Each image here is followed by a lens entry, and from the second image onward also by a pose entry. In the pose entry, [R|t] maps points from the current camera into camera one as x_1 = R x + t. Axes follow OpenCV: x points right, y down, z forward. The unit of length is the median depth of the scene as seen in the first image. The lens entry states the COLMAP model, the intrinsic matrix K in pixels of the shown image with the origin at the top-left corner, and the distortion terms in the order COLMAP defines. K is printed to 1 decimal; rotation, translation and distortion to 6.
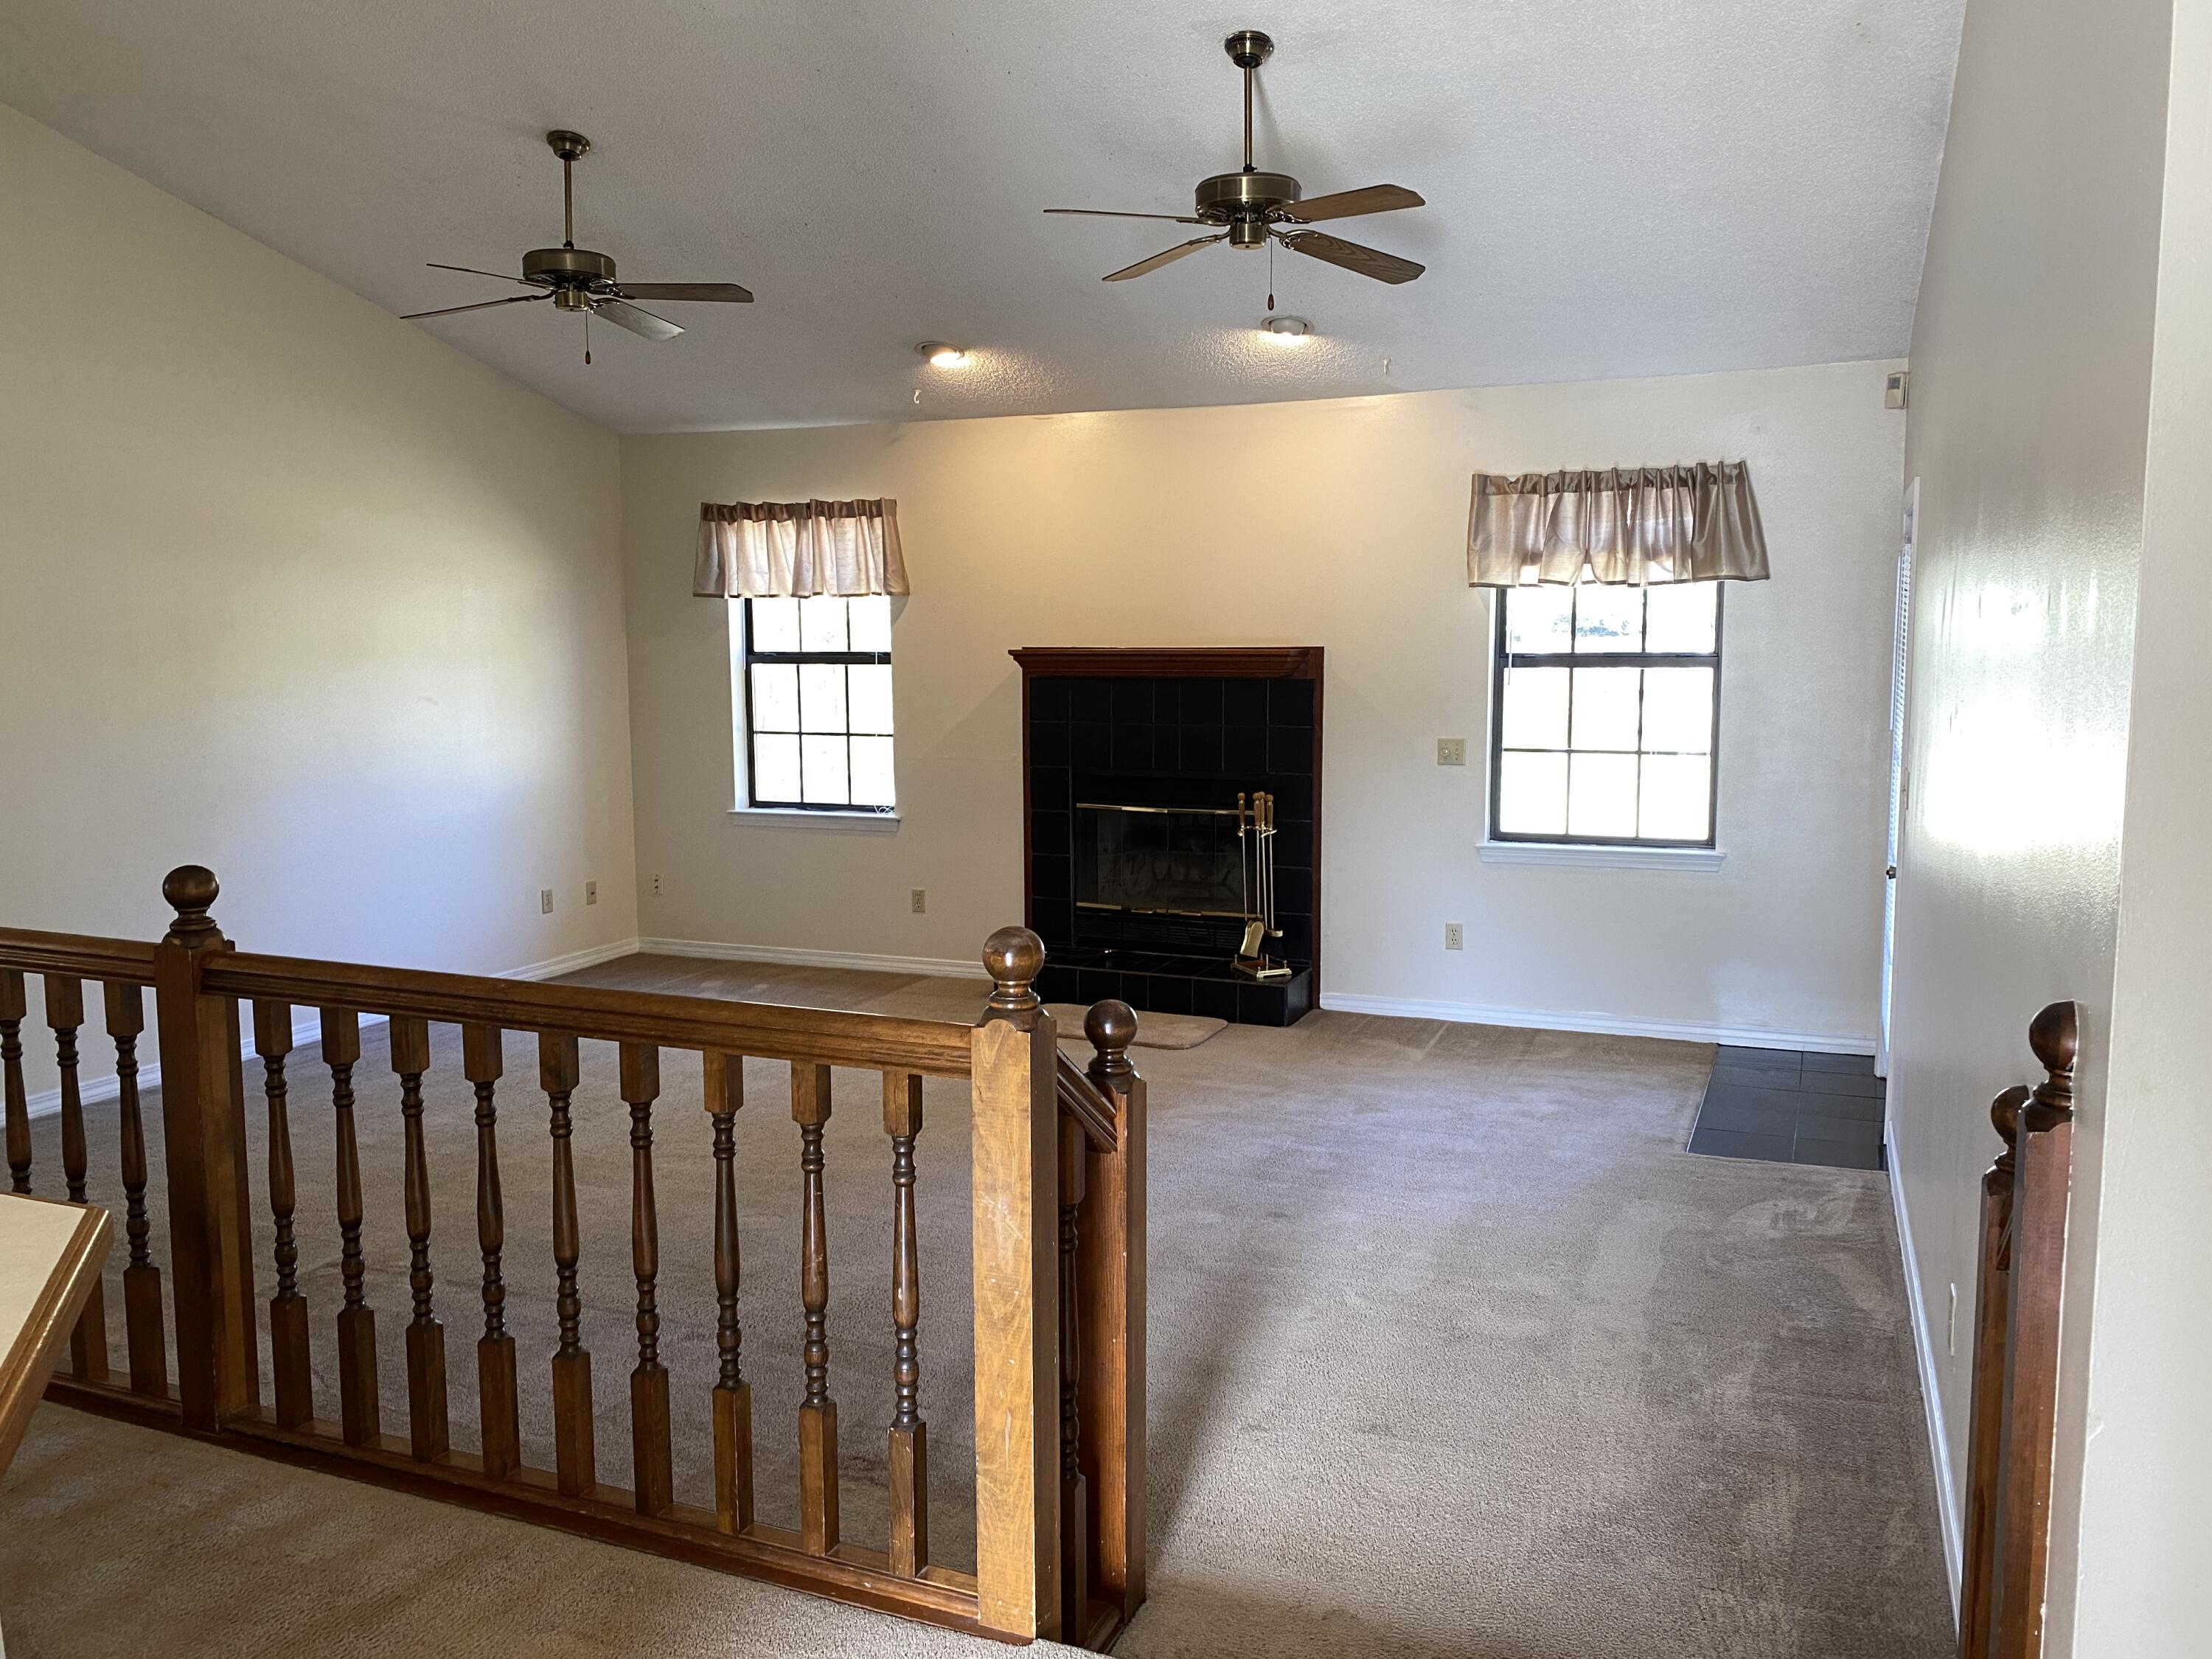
lens RADIAL K [[1668.4, 0, 1106.0], [0, 1668.4, 829.5], [0, 0, 1]] dist [0.117040, -0.238788]
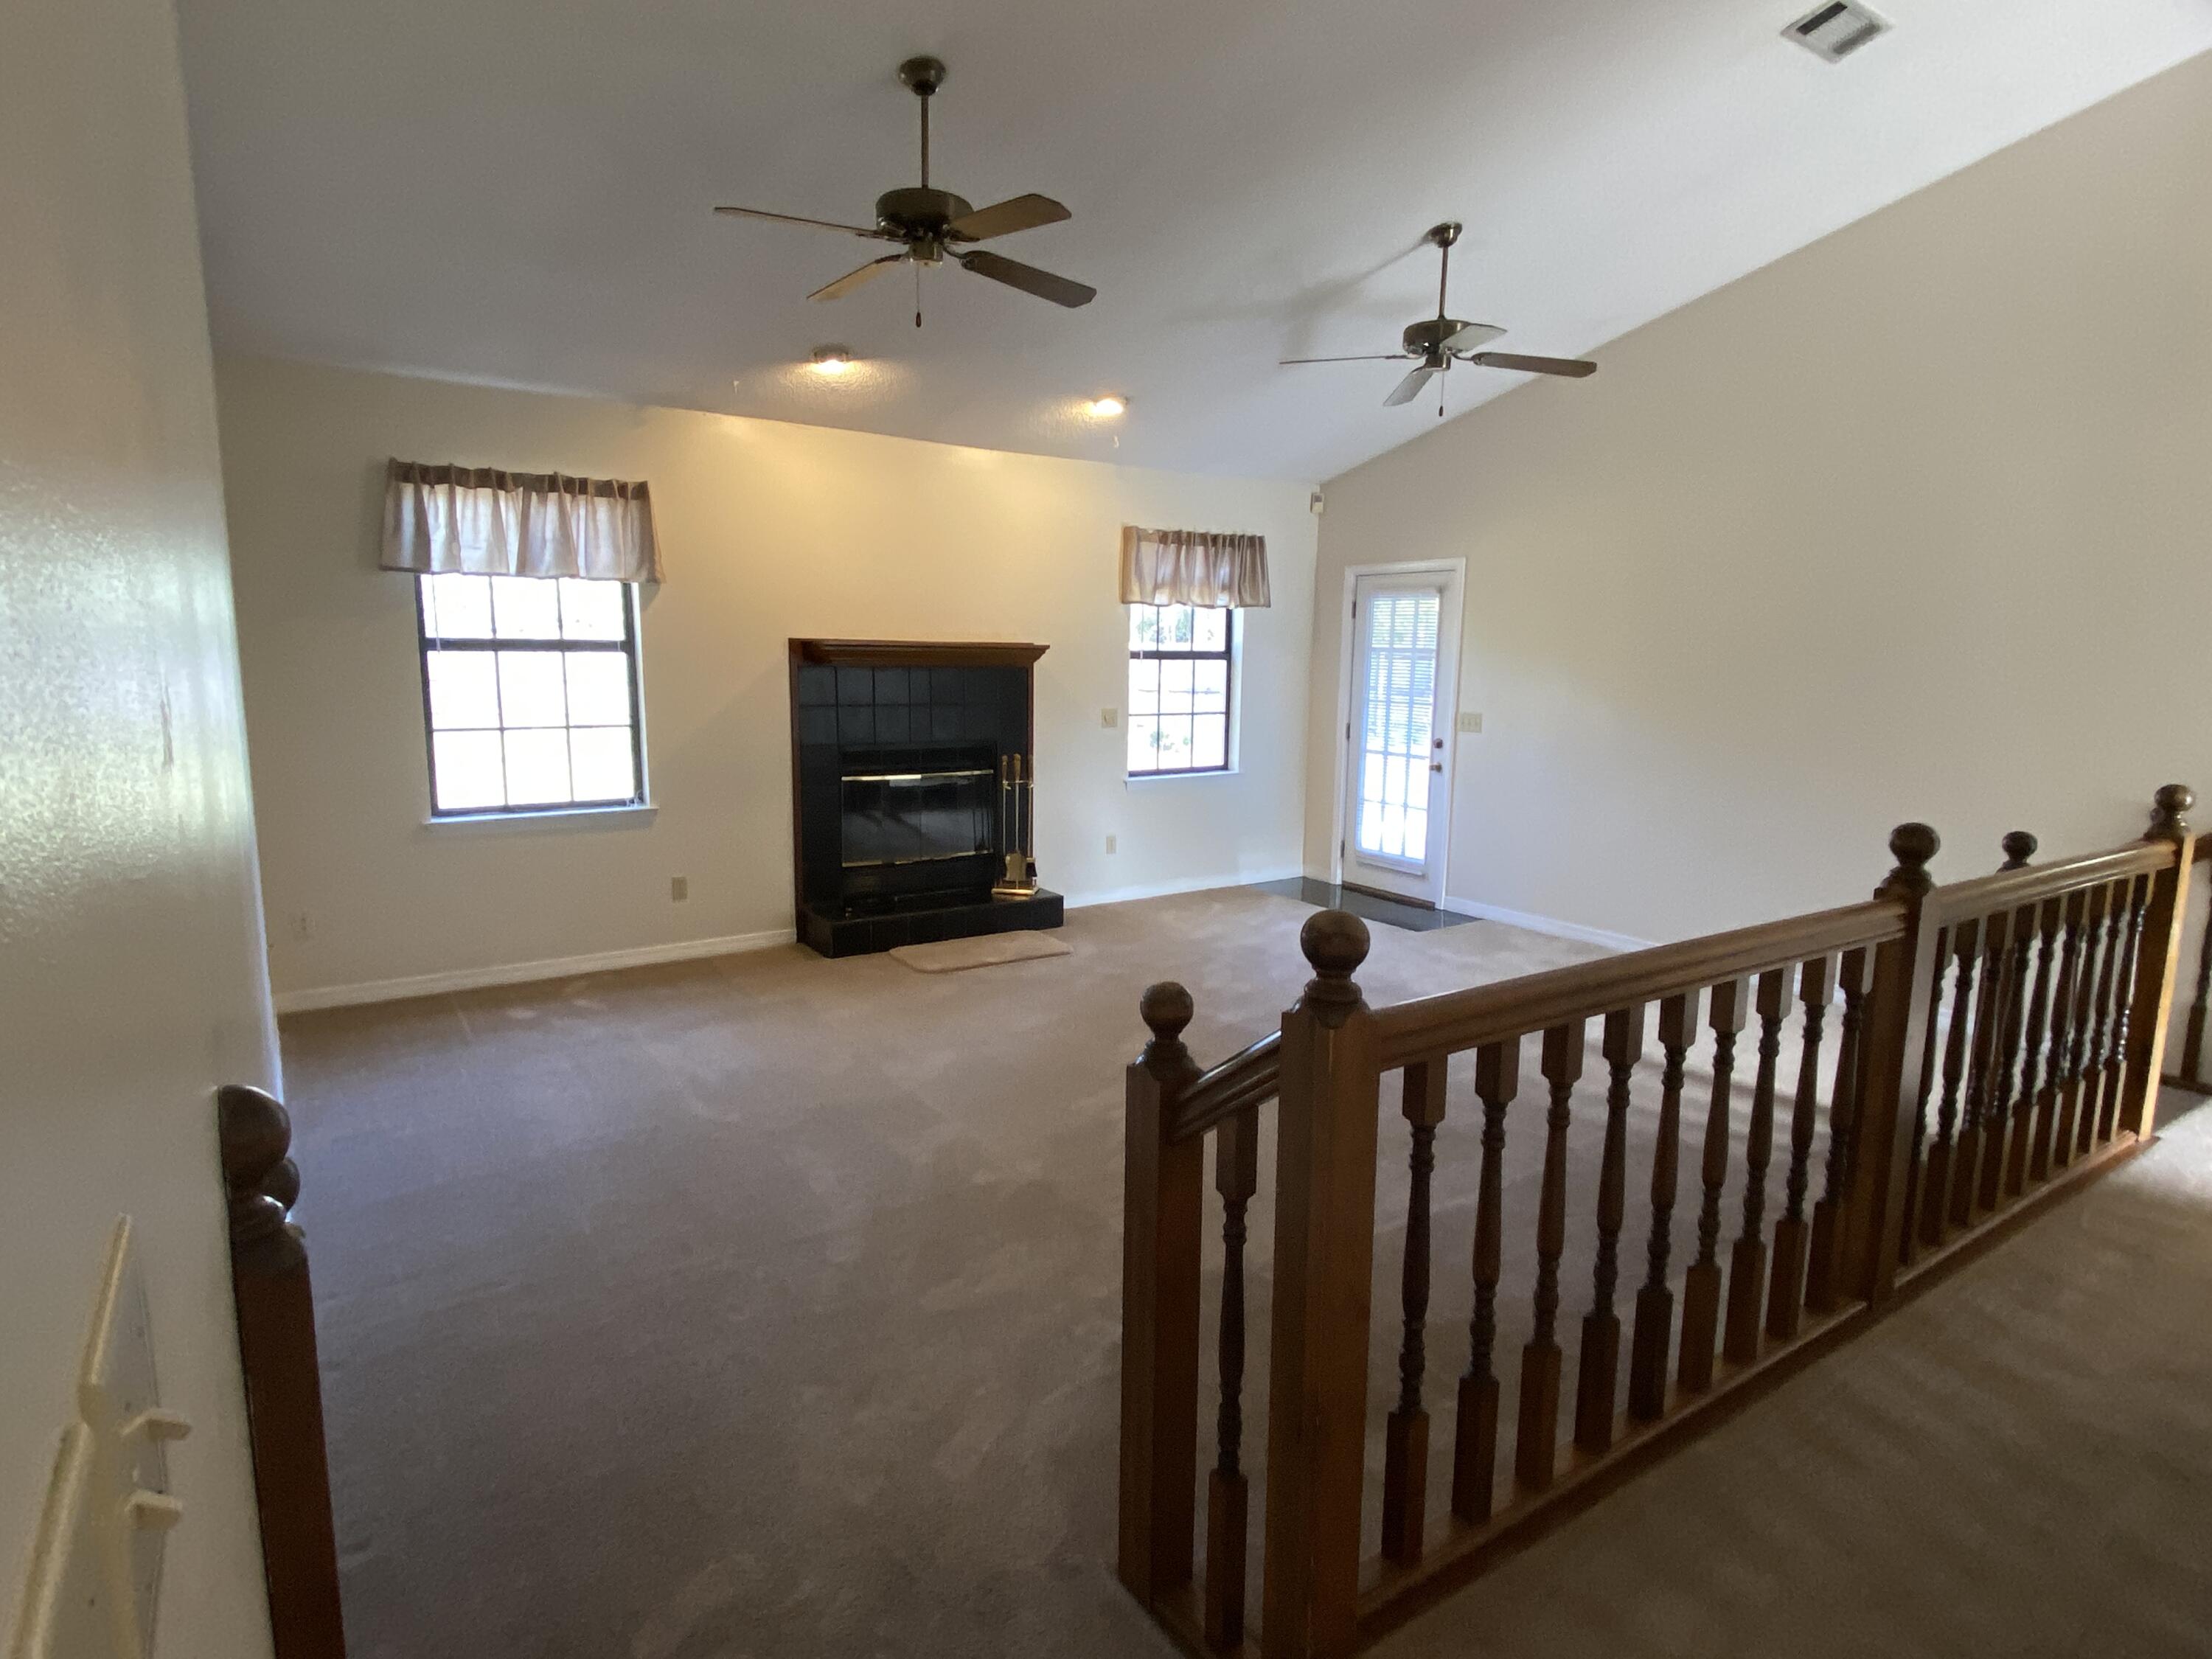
lens RADIAL K [[1192.2, 0, 1111.6], [0, 1192.2, 839.7], [0, 0, 1]] dist [0.061045, -0.066057]
pose [[0.540834, -0.127375, 0.831429, -0.677867], [0.075943, 0.991825, 0.102547, -0.049018], [-0.837694, 0.007680, 0.546086, 0.448511]]
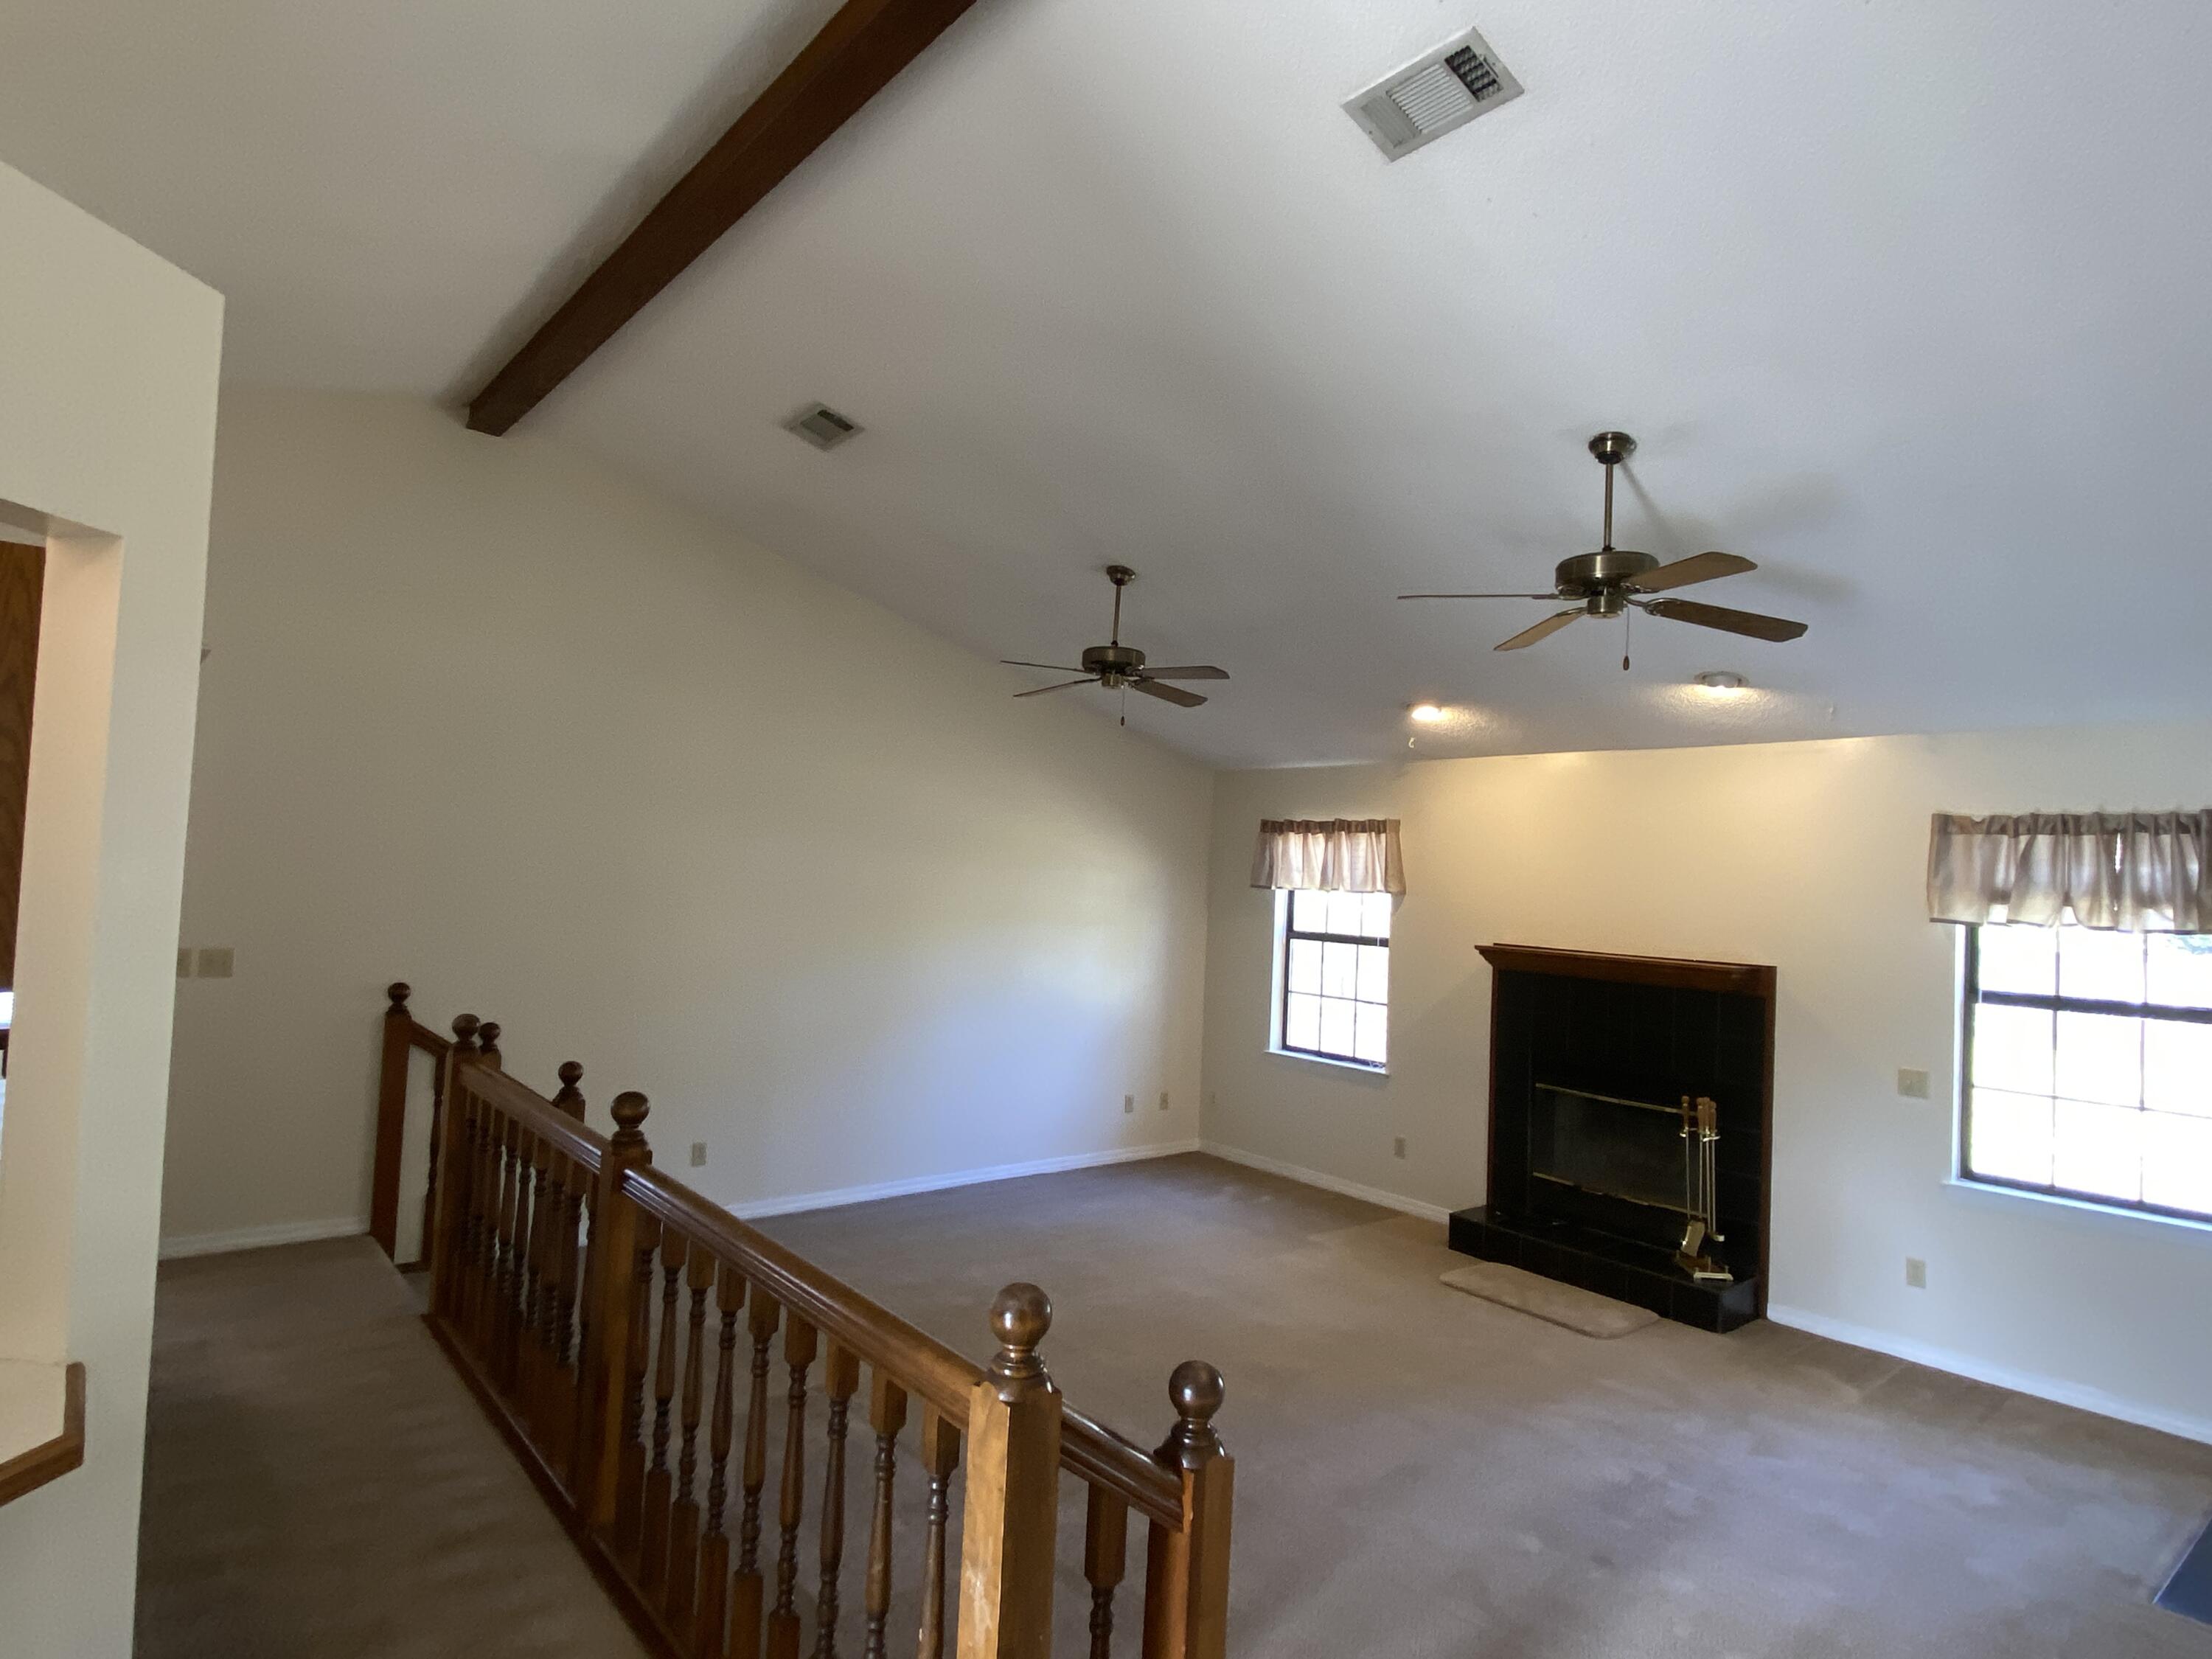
lens RADIAL K [[1192.2, 0, 1111.6], [0, 1192.2, 839.7], [0, 0, 1]] dist [0.061045, -0.066057]
pose [[0.885282, 0.032067, -0.463948, 0.116582], [-0.106818, 0.984968, -0.135746, -0.041677], [0.452621, 0.169732, 0.875400, 0.131660]]
